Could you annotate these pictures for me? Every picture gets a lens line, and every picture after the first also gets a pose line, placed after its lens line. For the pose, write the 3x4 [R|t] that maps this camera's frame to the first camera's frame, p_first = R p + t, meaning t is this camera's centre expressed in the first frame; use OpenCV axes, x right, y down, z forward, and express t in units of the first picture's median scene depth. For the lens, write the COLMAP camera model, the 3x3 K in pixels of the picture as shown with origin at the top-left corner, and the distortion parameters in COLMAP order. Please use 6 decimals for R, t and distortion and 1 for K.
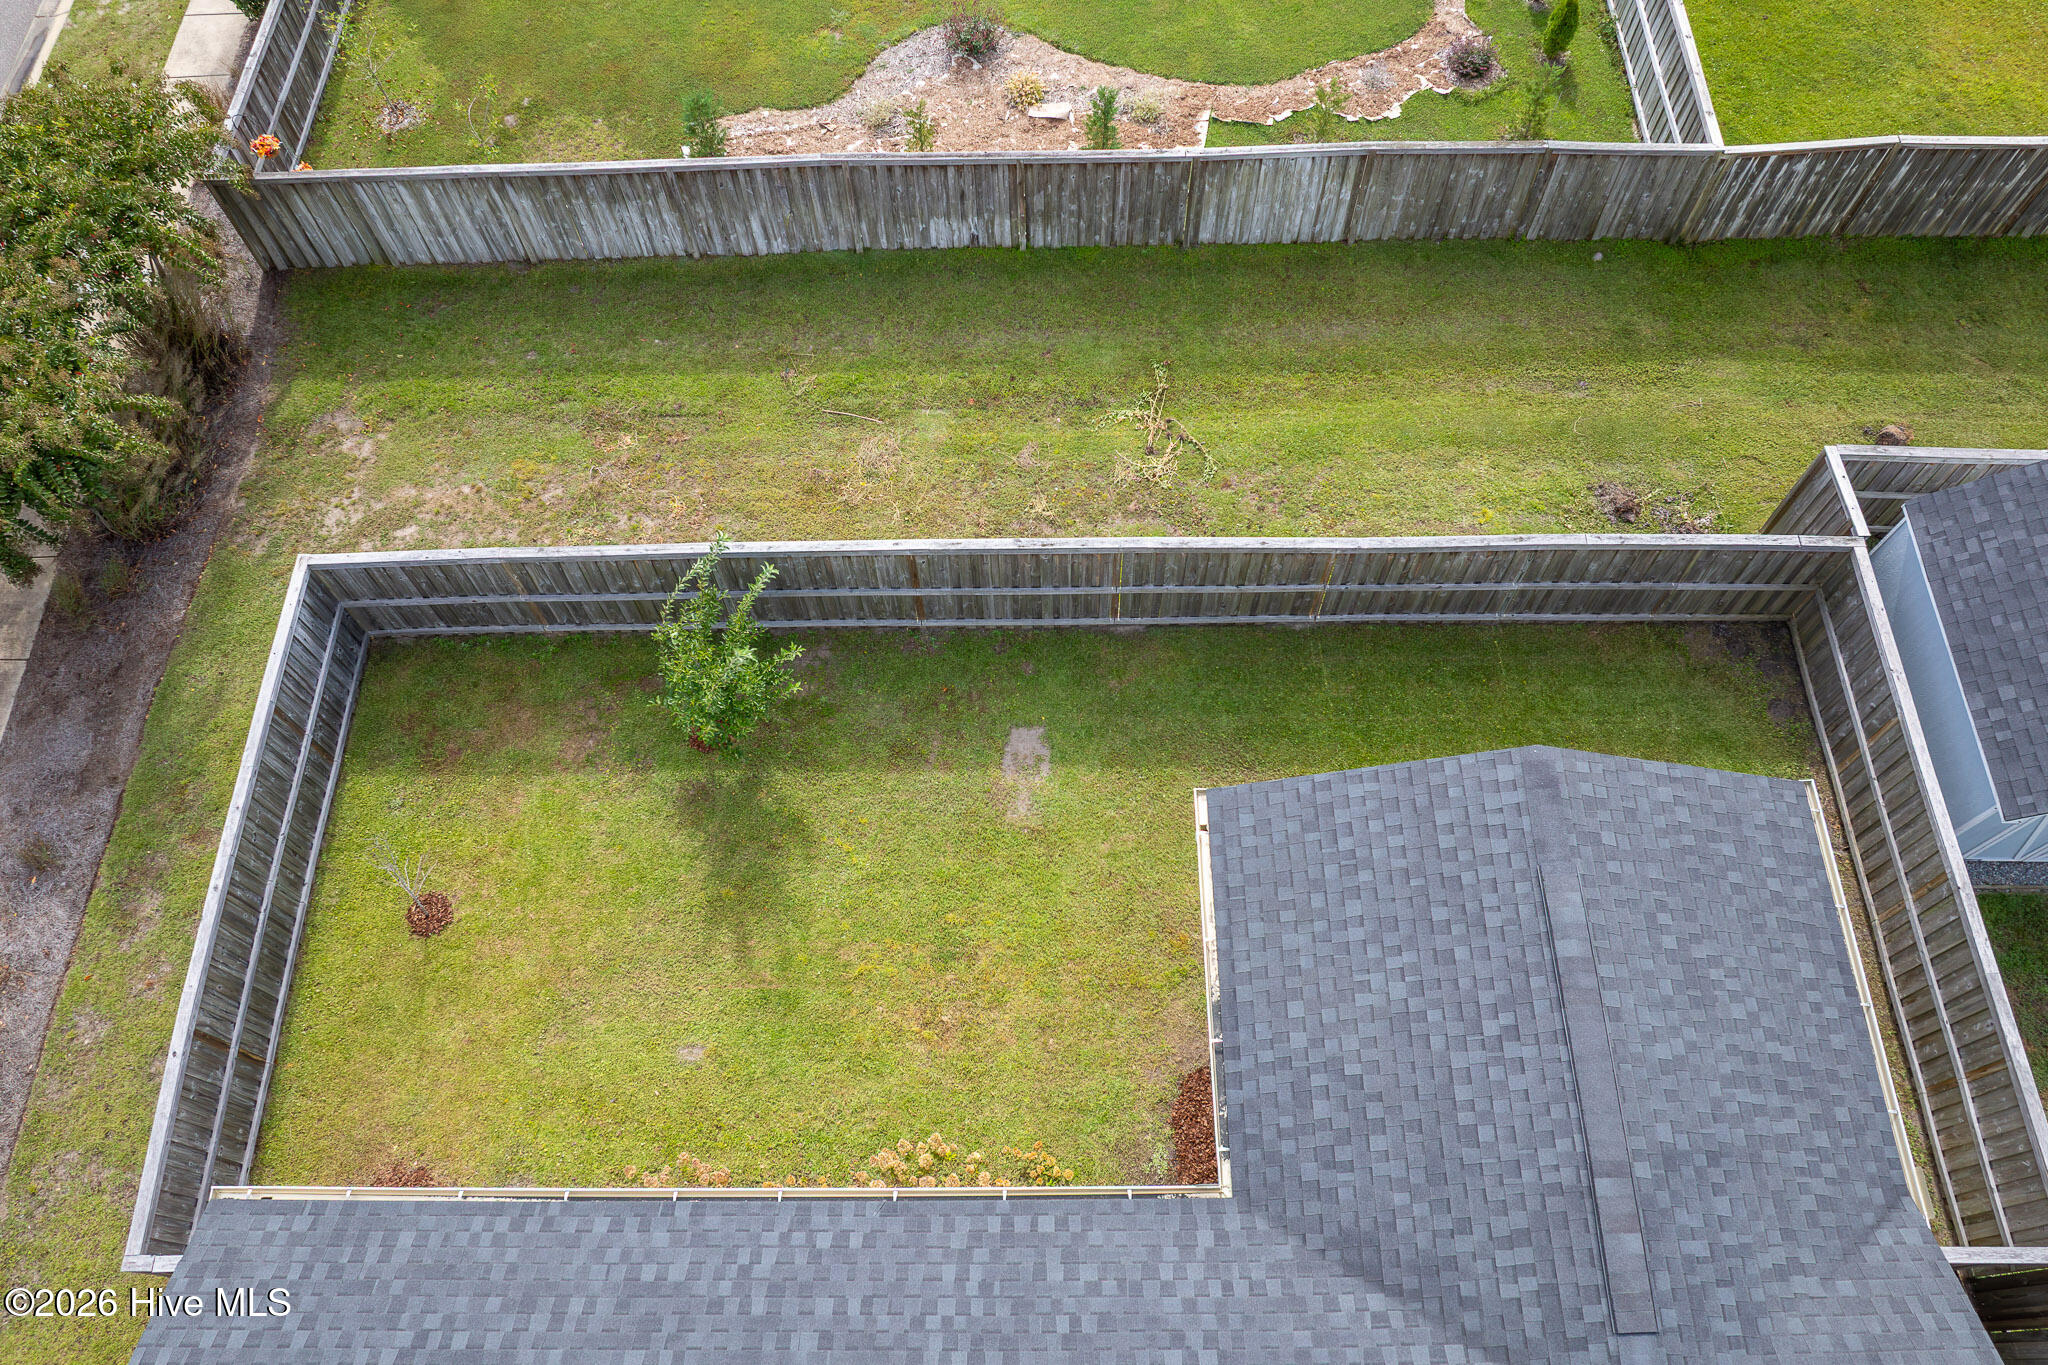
lens RADIAL K [[1439.4, 0, 1024.0], [0, 1439.4, 682.5], [0, 0, 1]] dist [-0.041542, 0.000680]
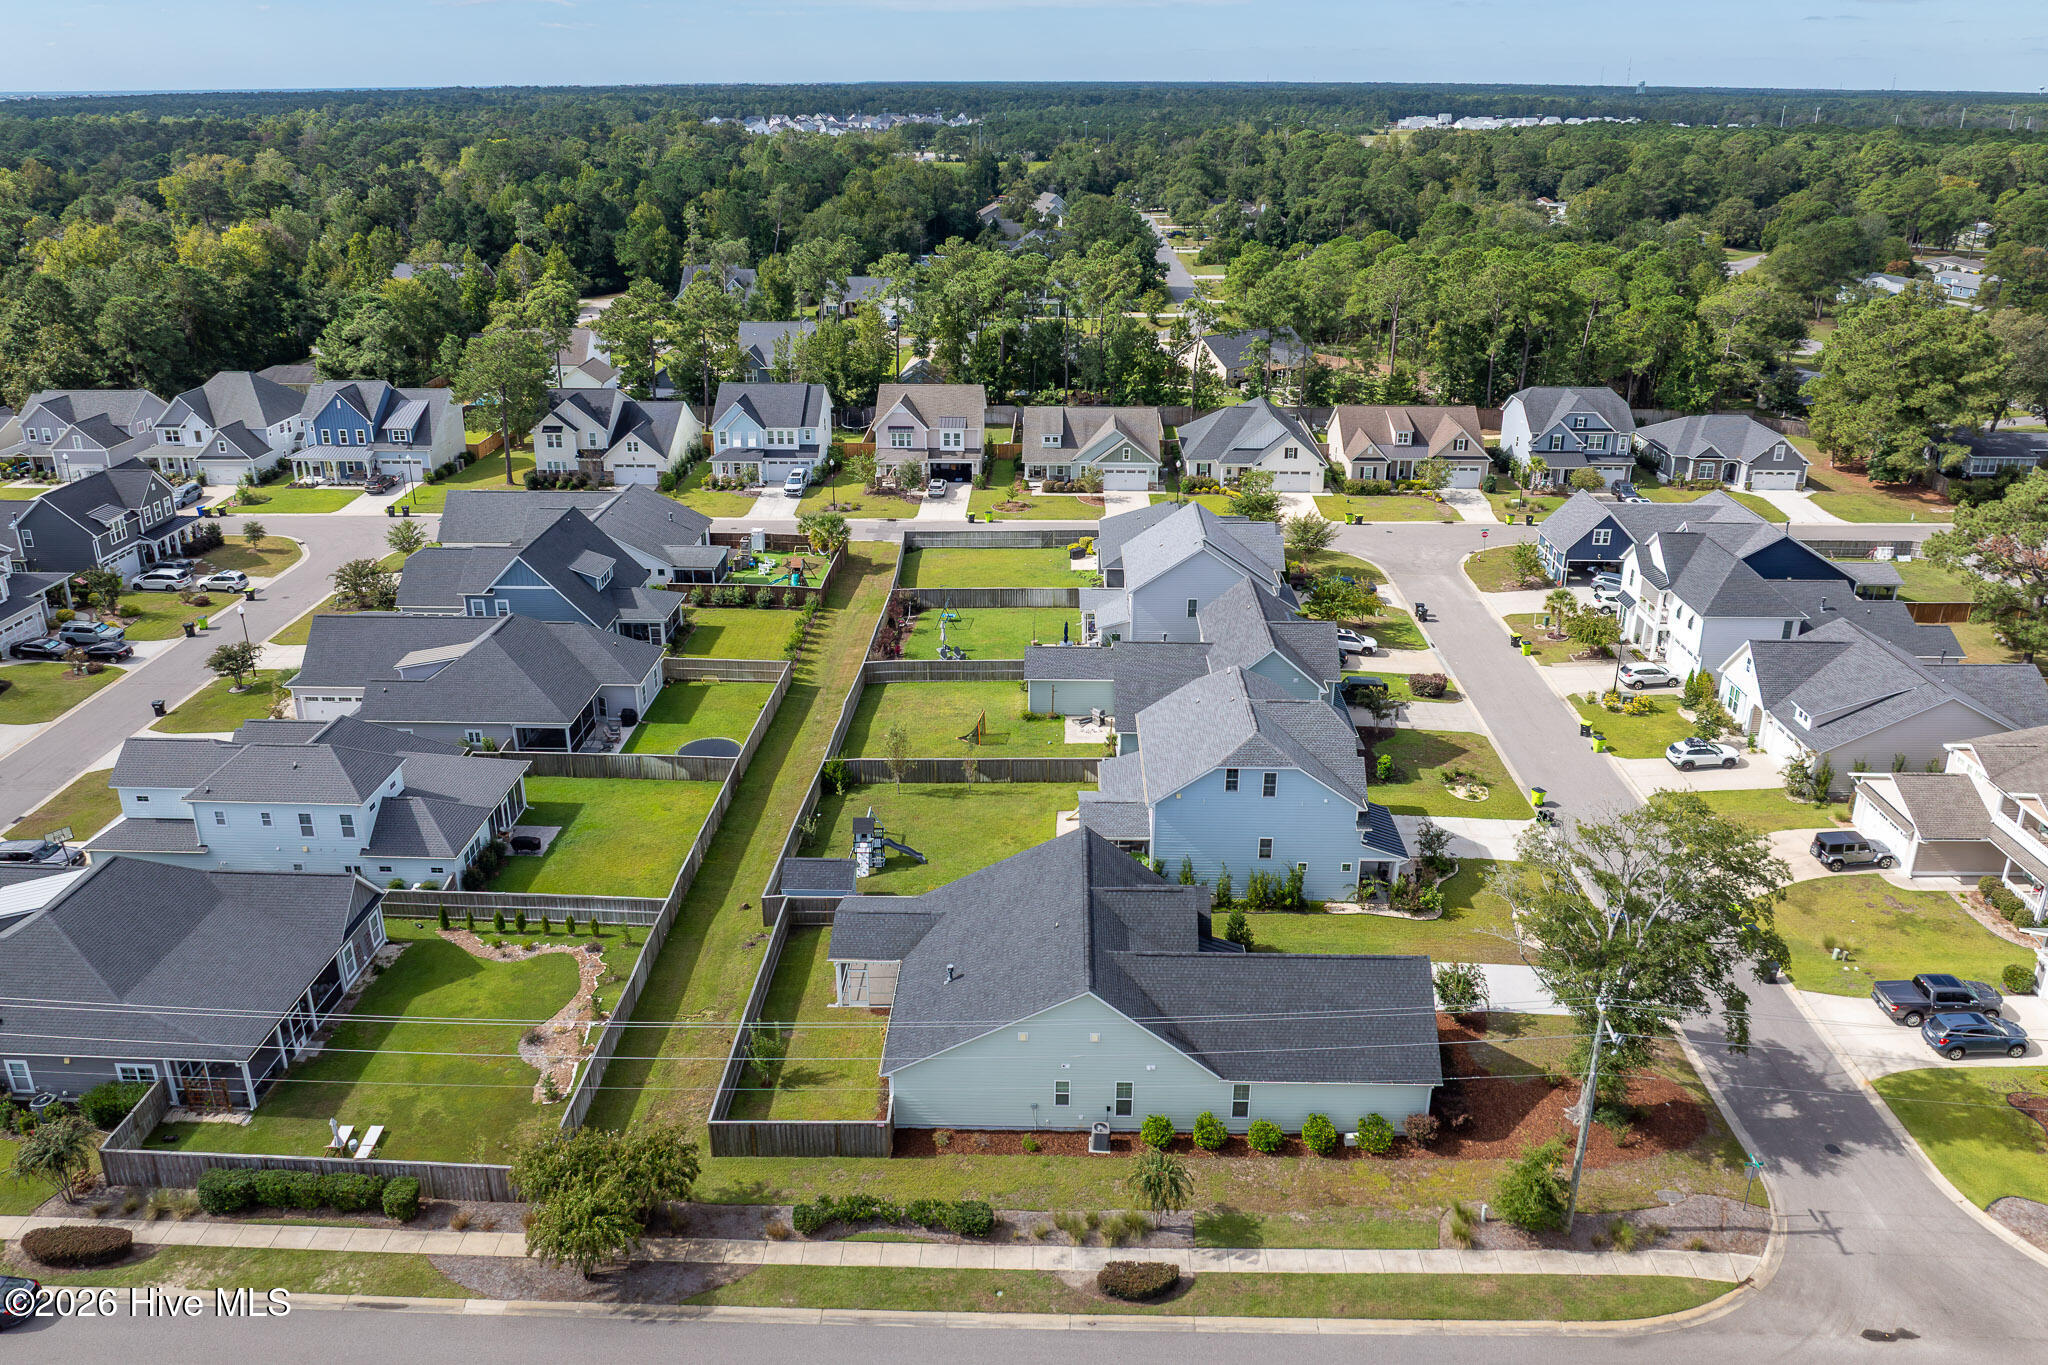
lens RADIAL K [[1439.4, 0, 1024.0], [0, 1439.4, 682.5], [0, 0, 1]] dist [-0.041542, 0.000680]
pose [[0.032966, -0.374859, 0.926496, -3.485137], [0.894726, 0.424177, 0.139786, -0.357926], [-0.445398, 0.824351, 0.349379, -1.594014]]
